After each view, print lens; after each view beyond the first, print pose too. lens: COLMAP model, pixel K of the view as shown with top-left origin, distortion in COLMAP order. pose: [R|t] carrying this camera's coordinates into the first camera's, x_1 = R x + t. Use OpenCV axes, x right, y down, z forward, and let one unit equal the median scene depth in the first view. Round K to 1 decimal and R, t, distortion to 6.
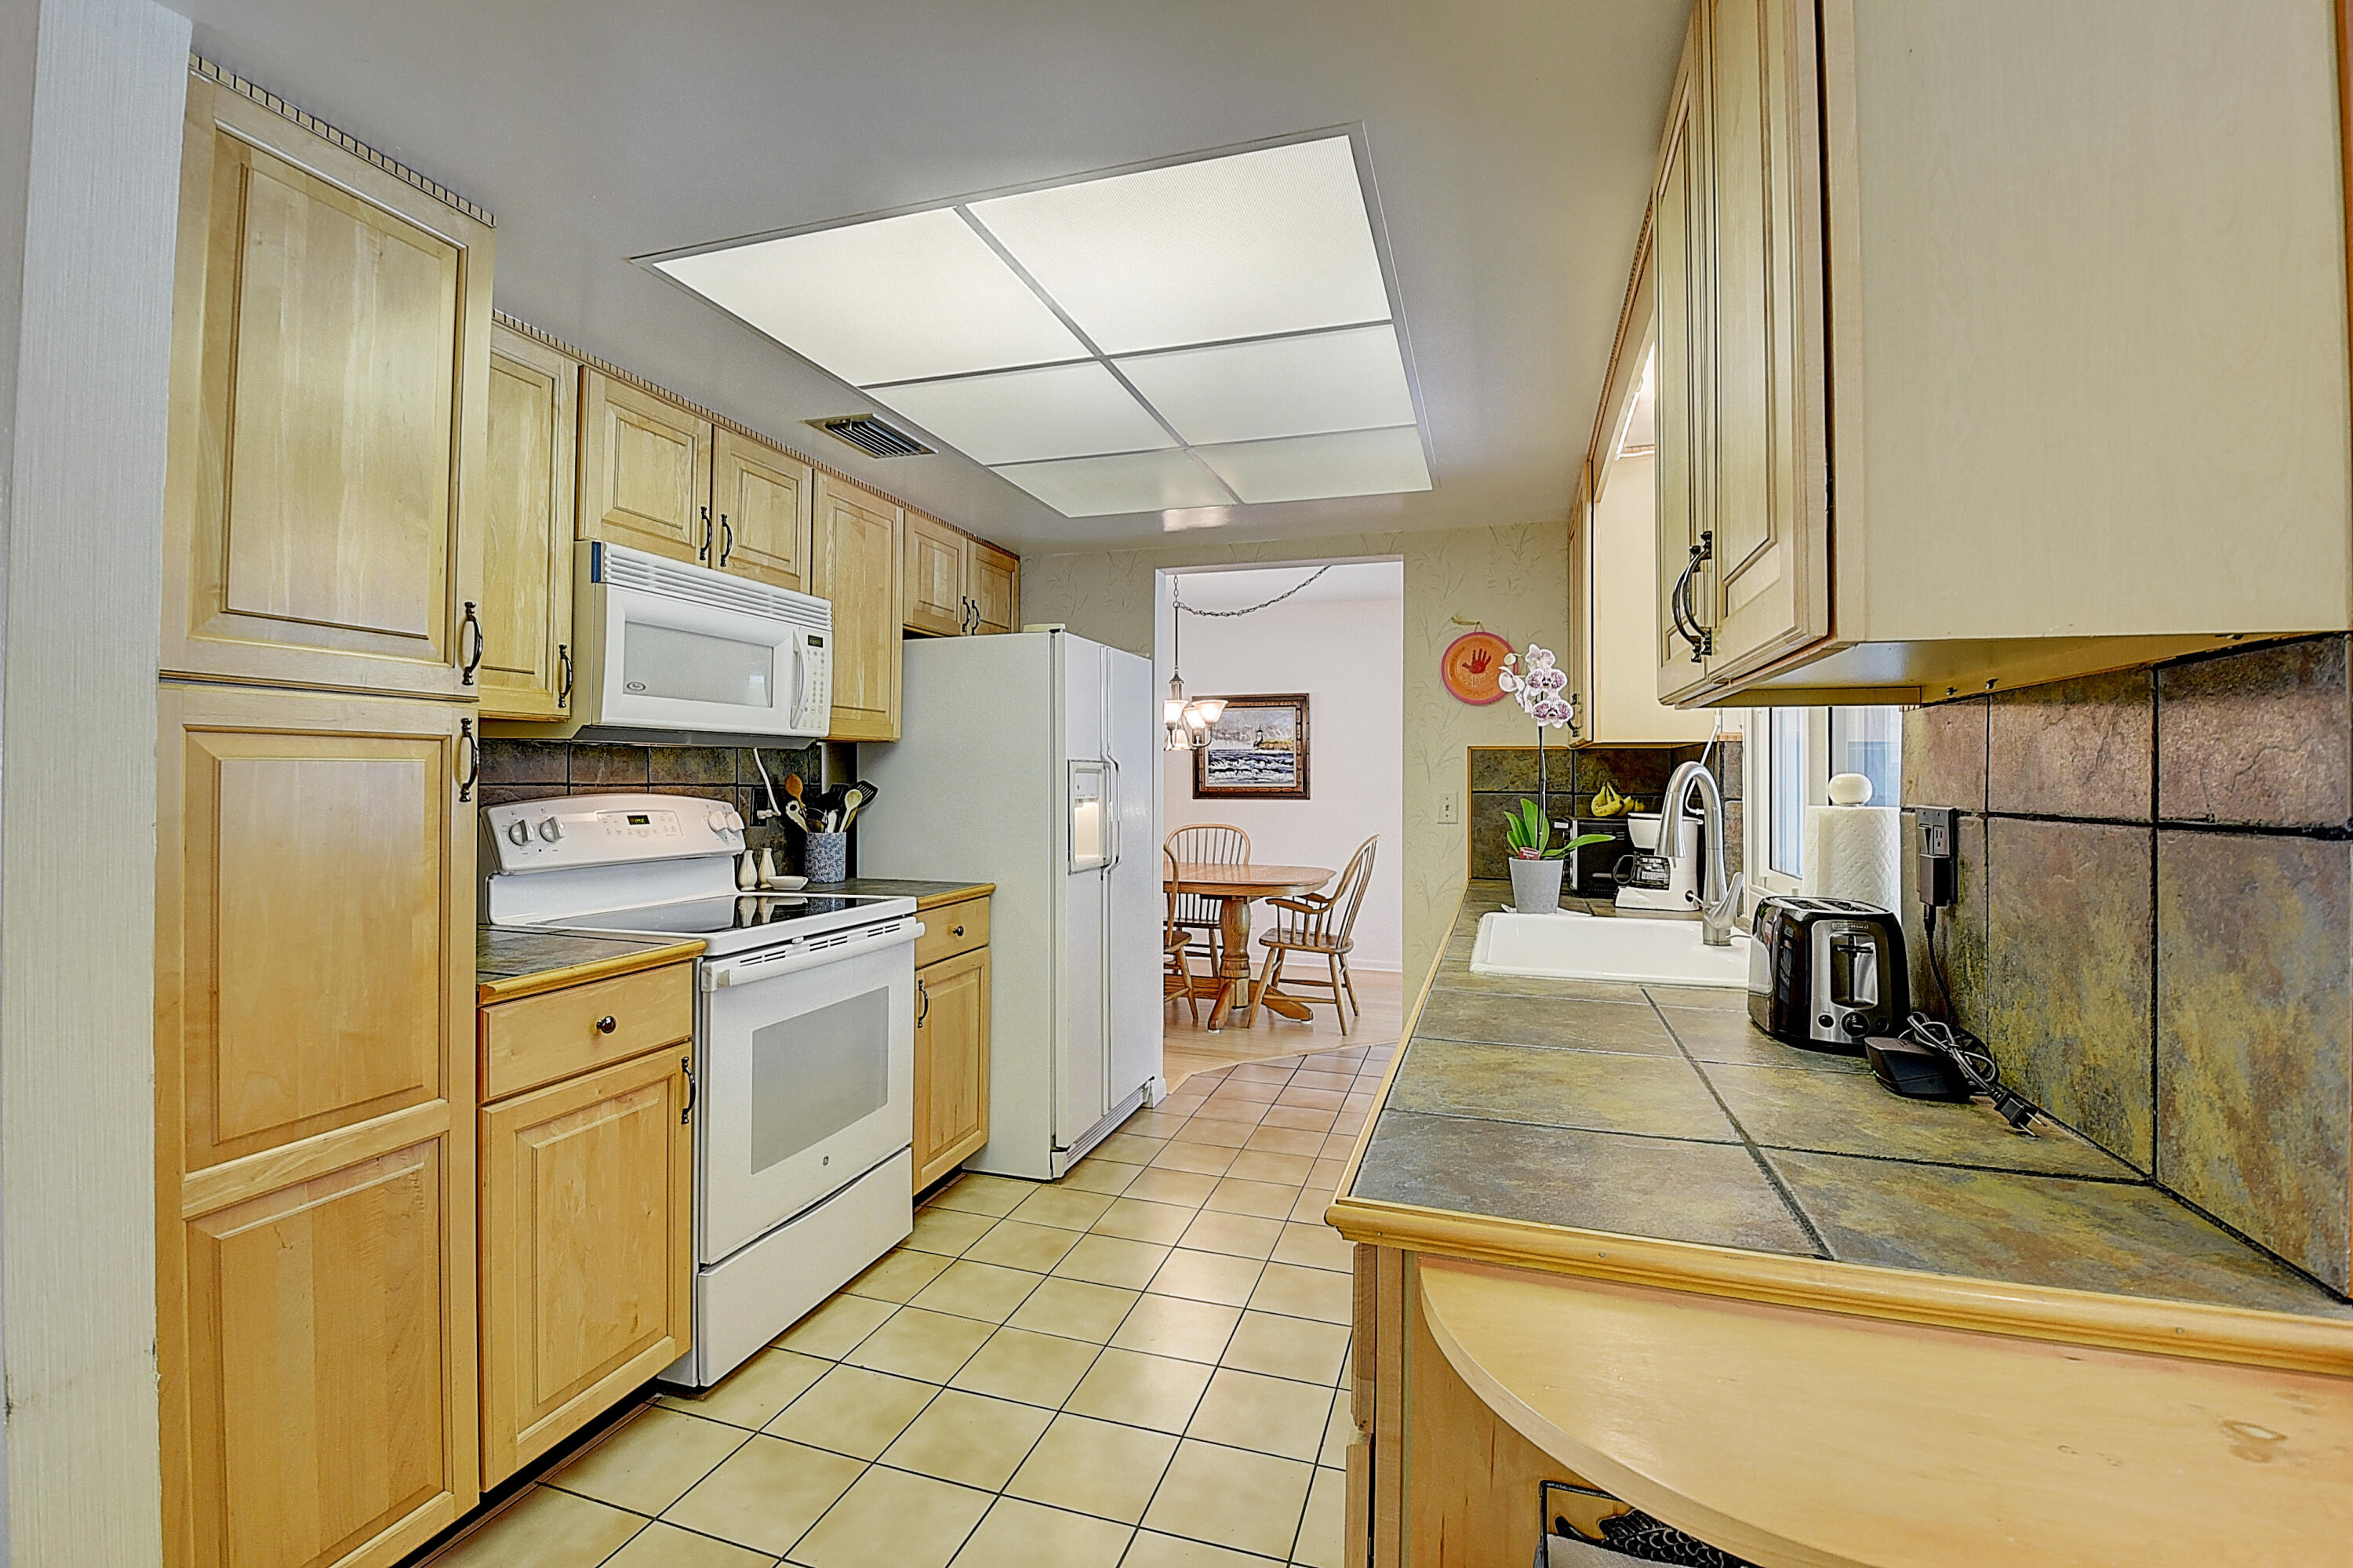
lens RADIAL K [[1055.6, 0, 1170.2], [0, 1055.6, 766.8], [0, 0, 1]] dist [0.005784, -0.007013]
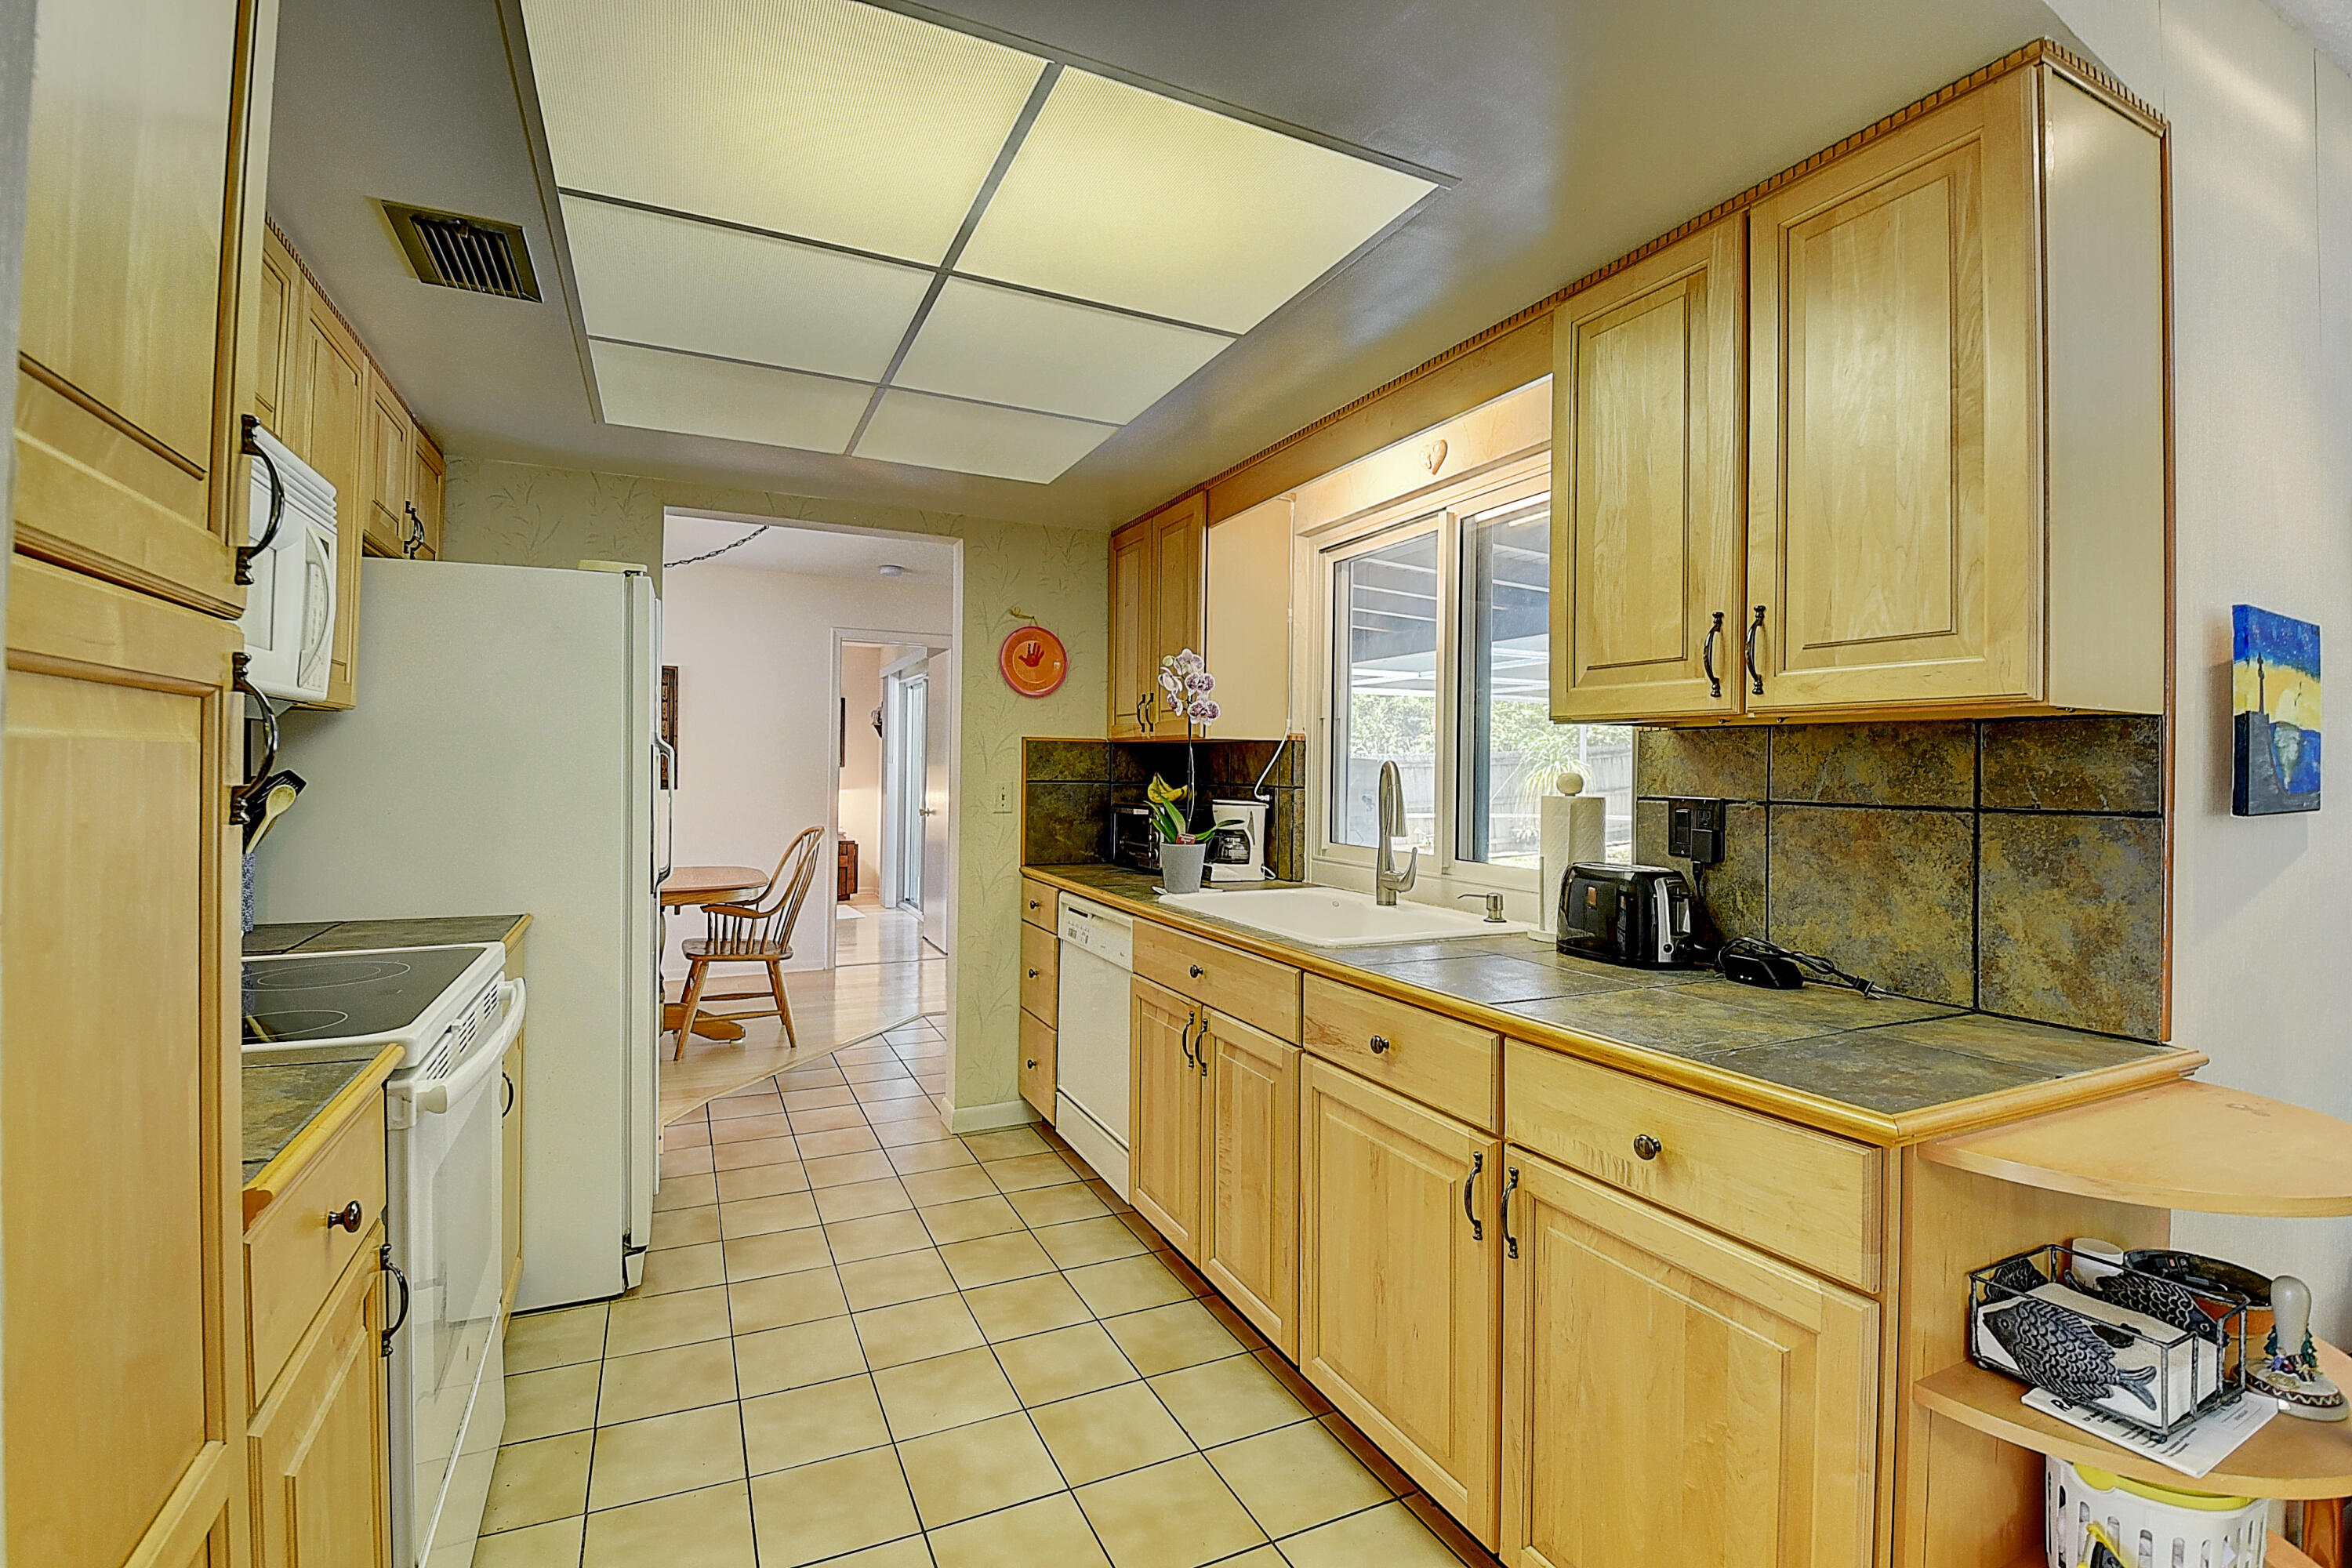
lens RADIAL K [[1055.1, 0, 1187.4], [0, 1055.1, 769.2], [0, 0, 1]] dist [0.005784, -0.007013]
pose [[0.724229, 0.005069, 0.689541, -0.304746], [-0.017507, 0.999786, 0.011038, -0.002371], [-0.689337, -0.020066, 0.724163, 0.152978]]
